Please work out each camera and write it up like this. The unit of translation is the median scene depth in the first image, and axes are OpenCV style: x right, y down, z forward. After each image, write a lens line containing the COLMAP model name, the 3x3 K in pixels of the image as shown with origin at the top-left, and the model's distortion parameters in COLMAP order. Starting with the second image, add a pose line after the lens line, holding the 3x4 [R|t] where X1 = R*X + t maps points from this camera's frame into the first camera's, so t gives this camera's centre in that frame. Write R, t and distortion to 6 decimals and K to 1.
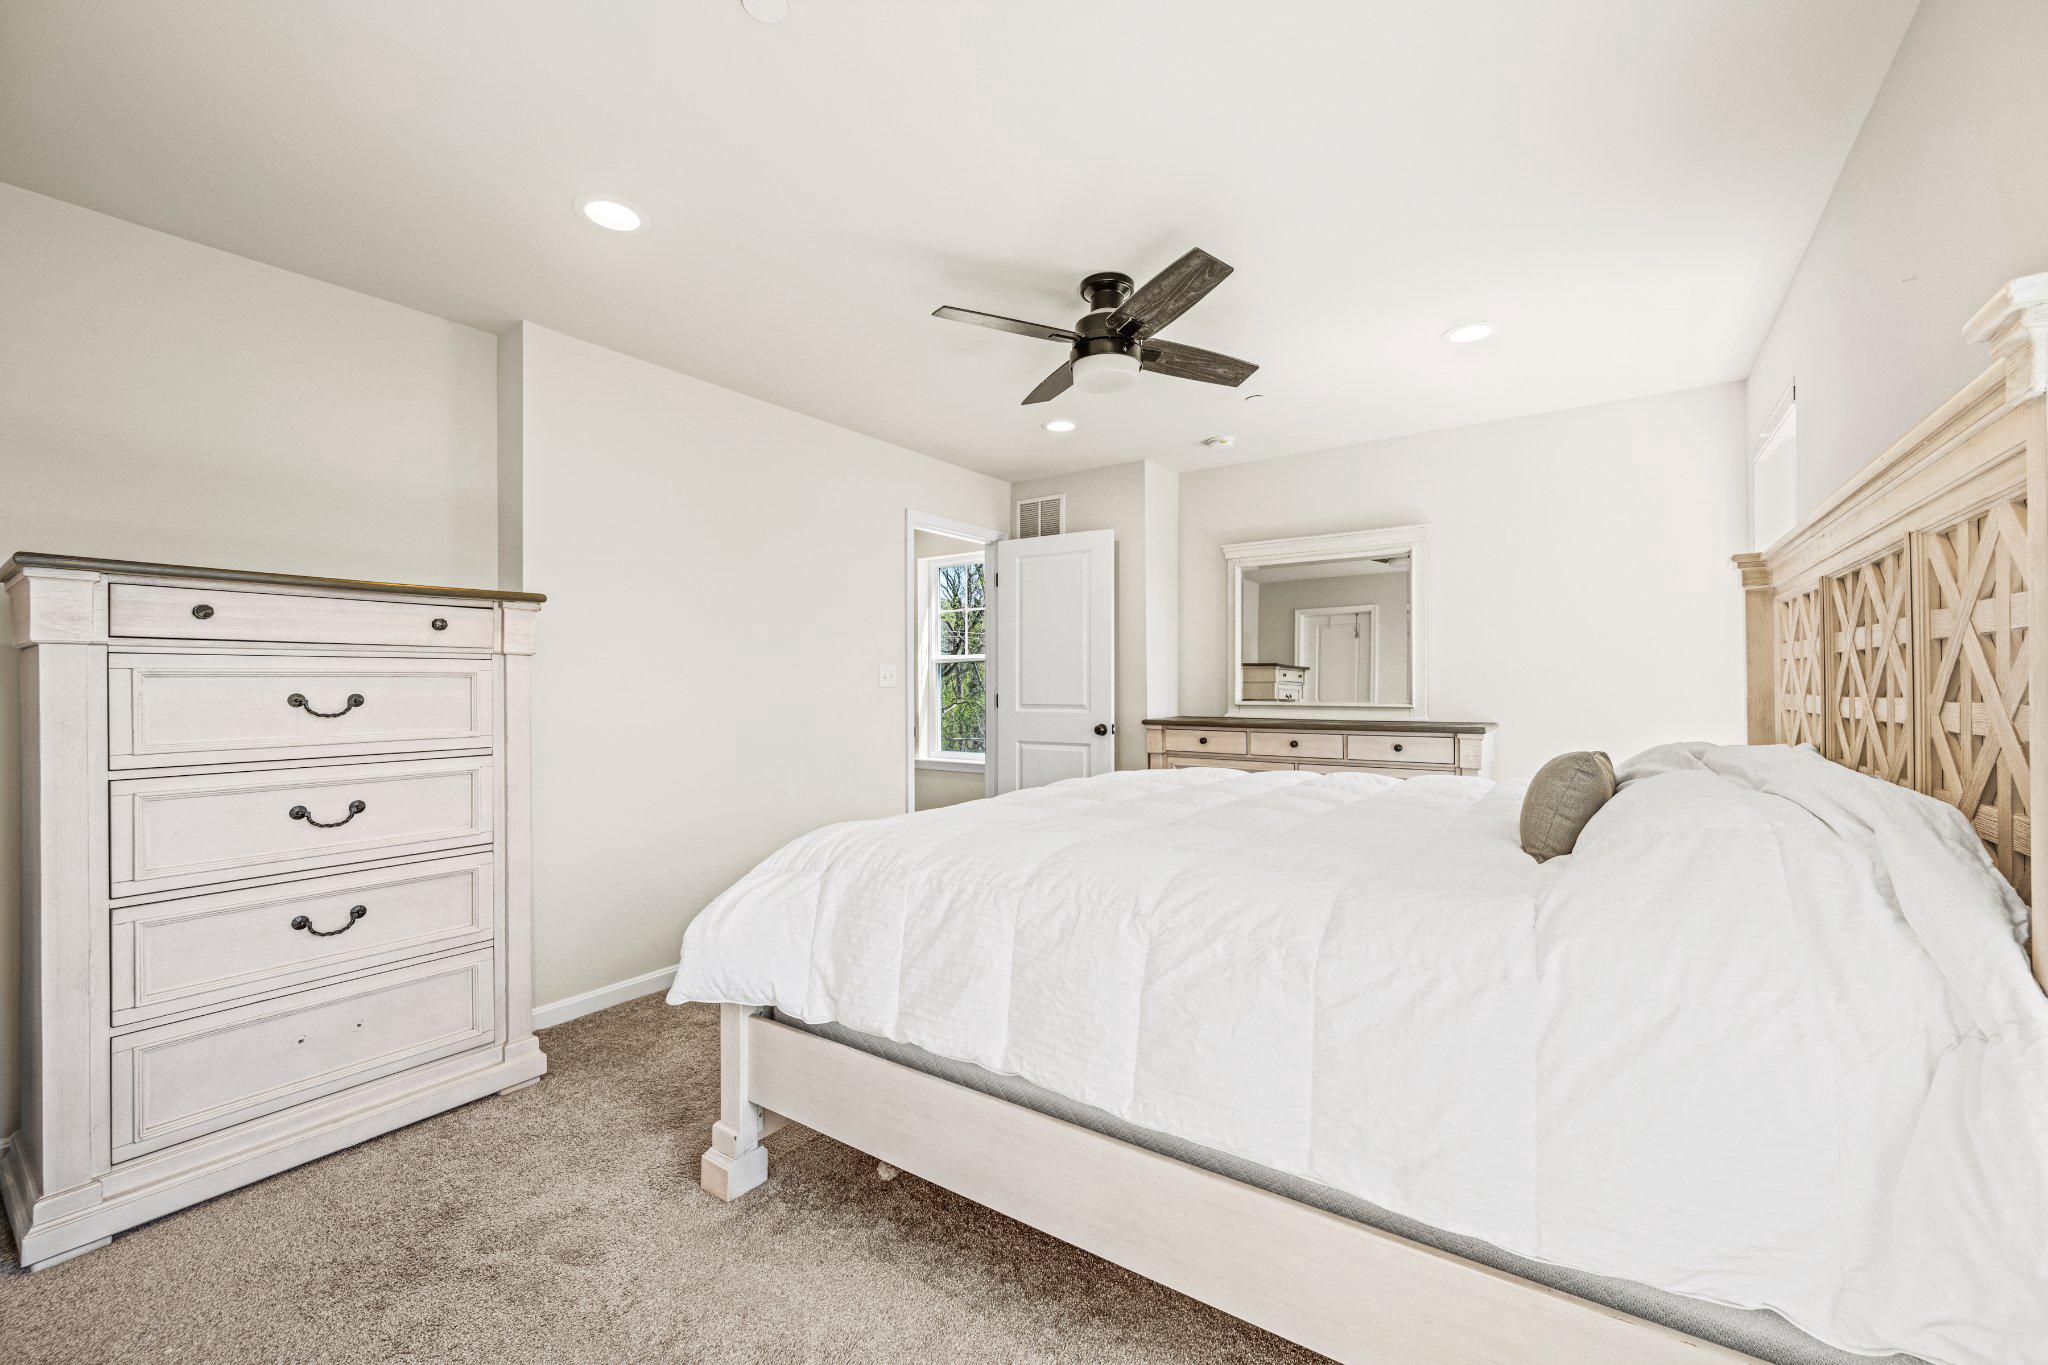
lens RADIAL K [[810.4, 0, 1010.0], [0, 810.4, 678.9], [0, 0, 1]] dist [0.001187, -0.000107]
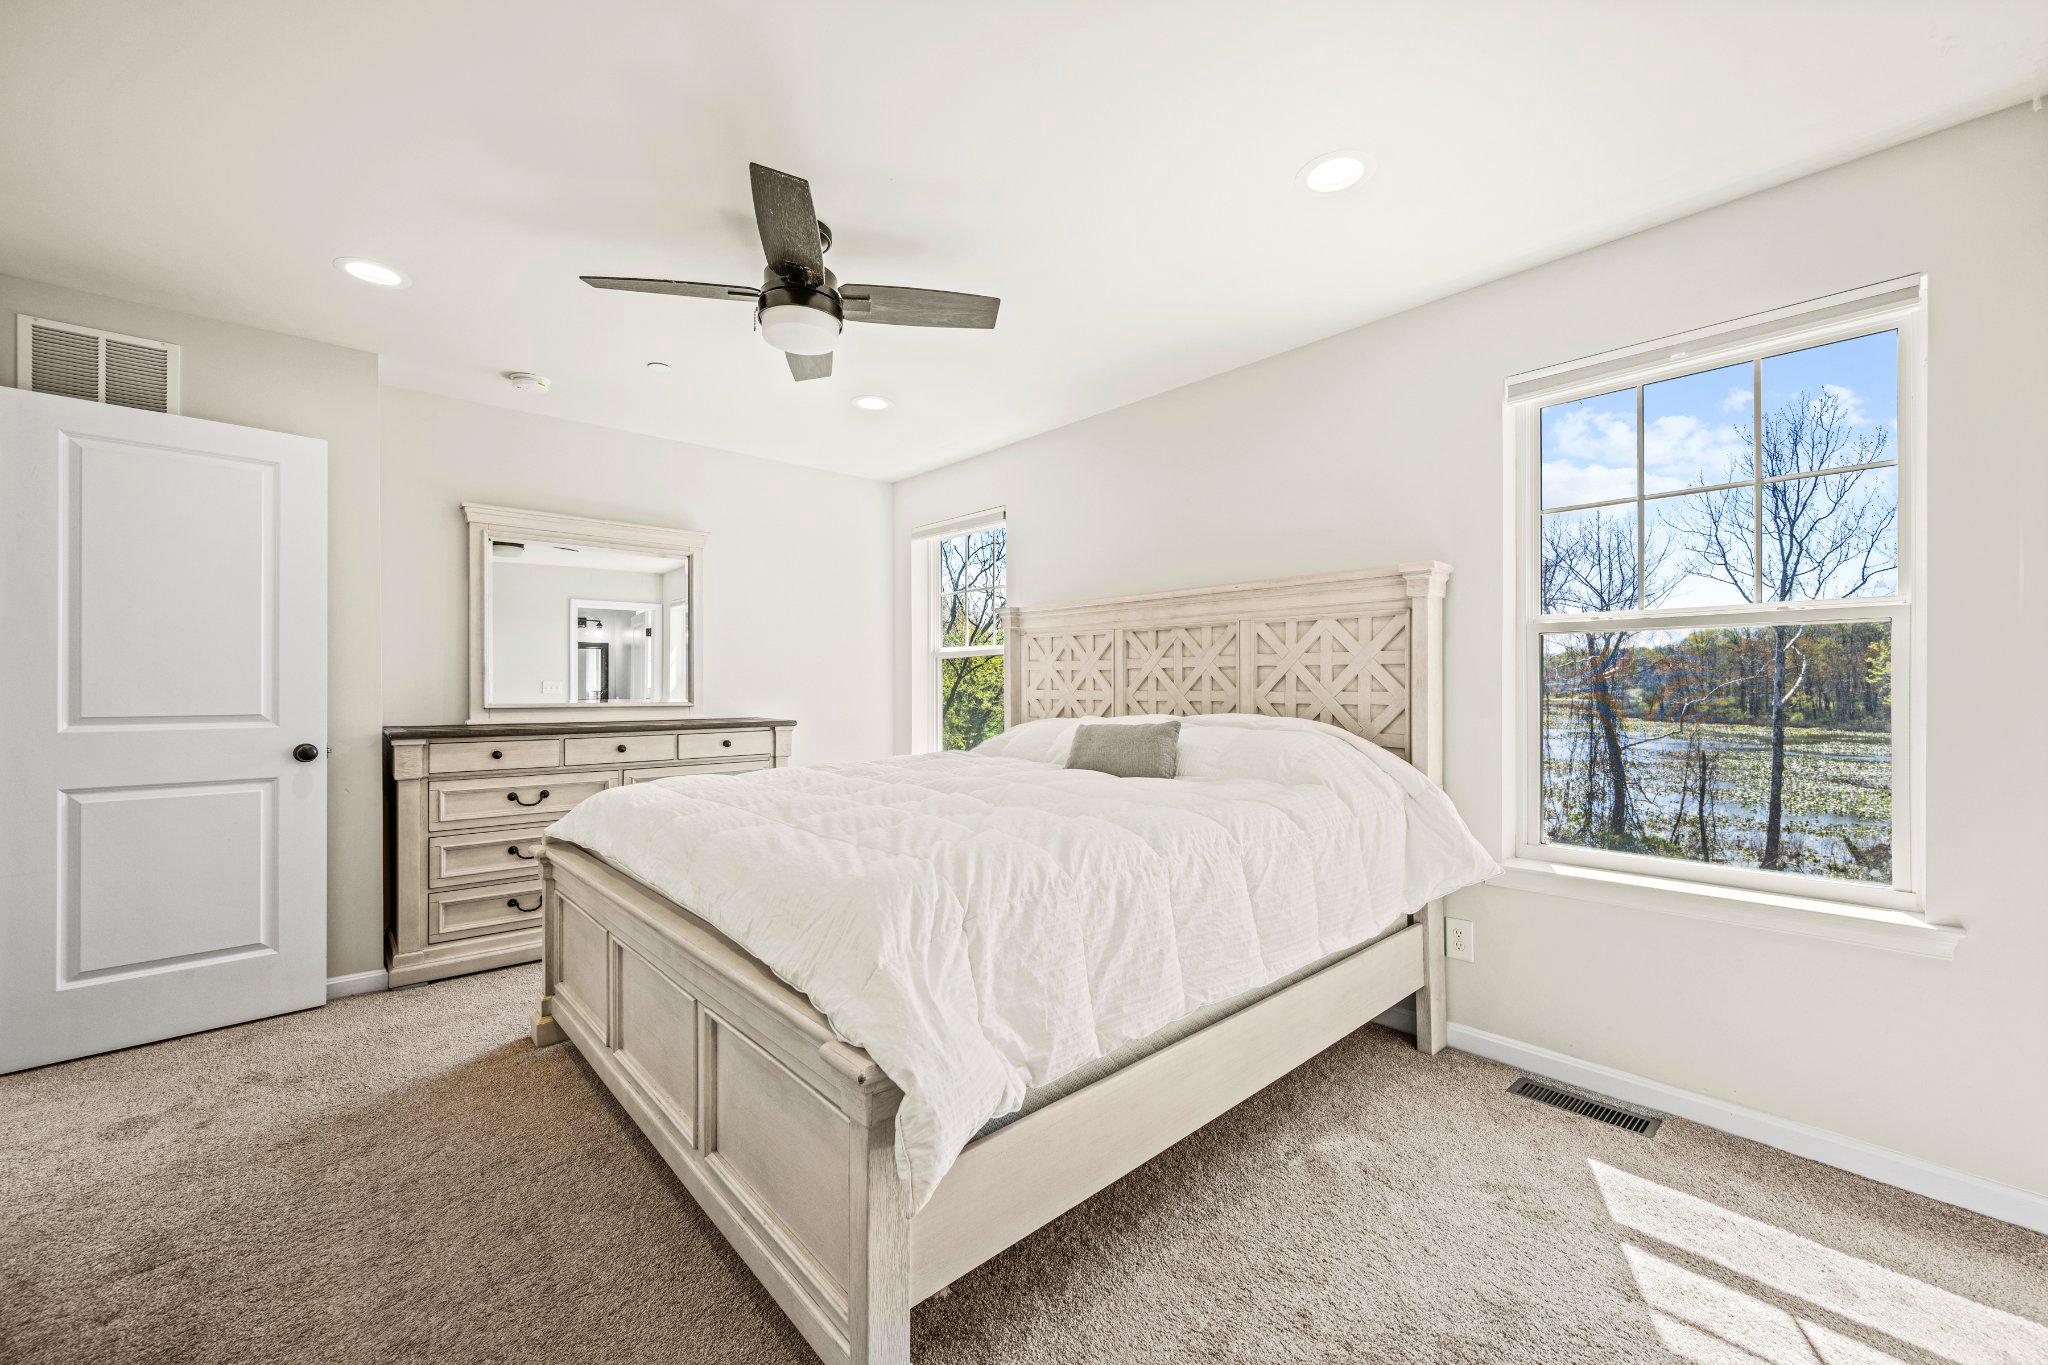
lens RADIAL K [[810.4, 0, 1026.5], [0, 810.4, 680.6], [0, 0, 1]] dist [0.001187, -0.000107]
pose [[0.213100, 0.009310, 0.976986, -0.430280], [-0.010727, 0.999917, -0.007188, 0.005228], [-0.976972, -0.008948, 0.213182, 0.351330]]
